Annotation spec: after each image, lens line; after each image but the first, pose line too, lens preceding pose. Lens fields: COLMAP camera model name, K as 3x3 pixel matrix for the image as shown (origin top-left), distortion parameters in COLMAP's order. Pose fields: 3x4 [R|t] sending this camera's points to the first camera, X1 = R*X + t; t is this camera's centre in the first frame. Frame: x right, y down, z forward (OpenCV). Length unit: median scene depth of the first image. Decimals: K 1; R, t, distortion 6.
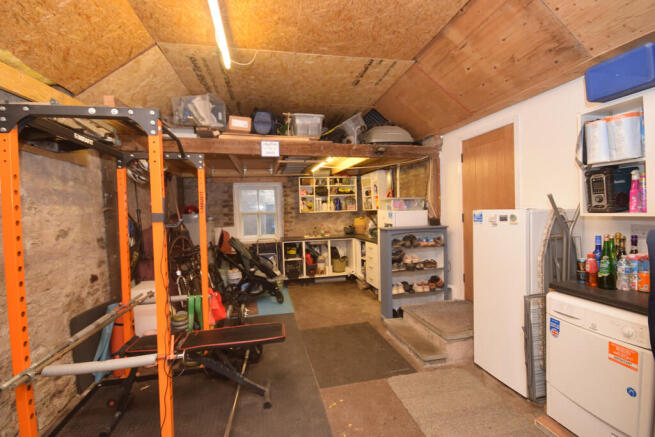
lens RADIAL K [[294.1, 0, 326.7], [0, 294.1, 219.0], [0, 0, 1]] dist [-0.004763, -0.001755]
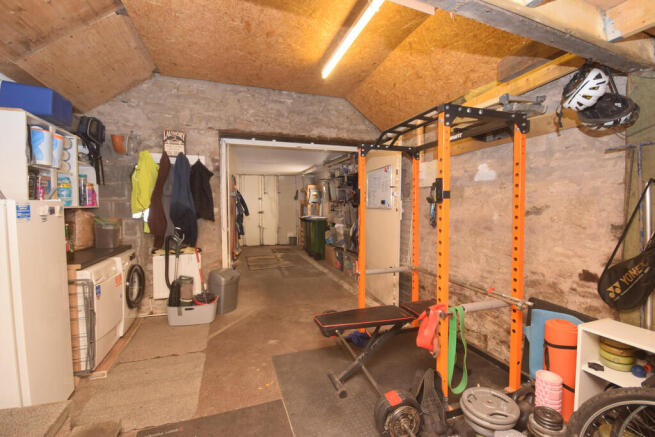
lens RADIAL K [[294.1, 0, 328.7], [0, 294.1, 219.2], [0, 0, 1]] dist [-0.004763, -0.001755]
pose [[-0.991870, 0.039495, -0.120974, -0.081125], [0.030302, 0.996578, 0.076909, -0.019062], [0.123597, 0.072618, -0.989672, 1.951461]]
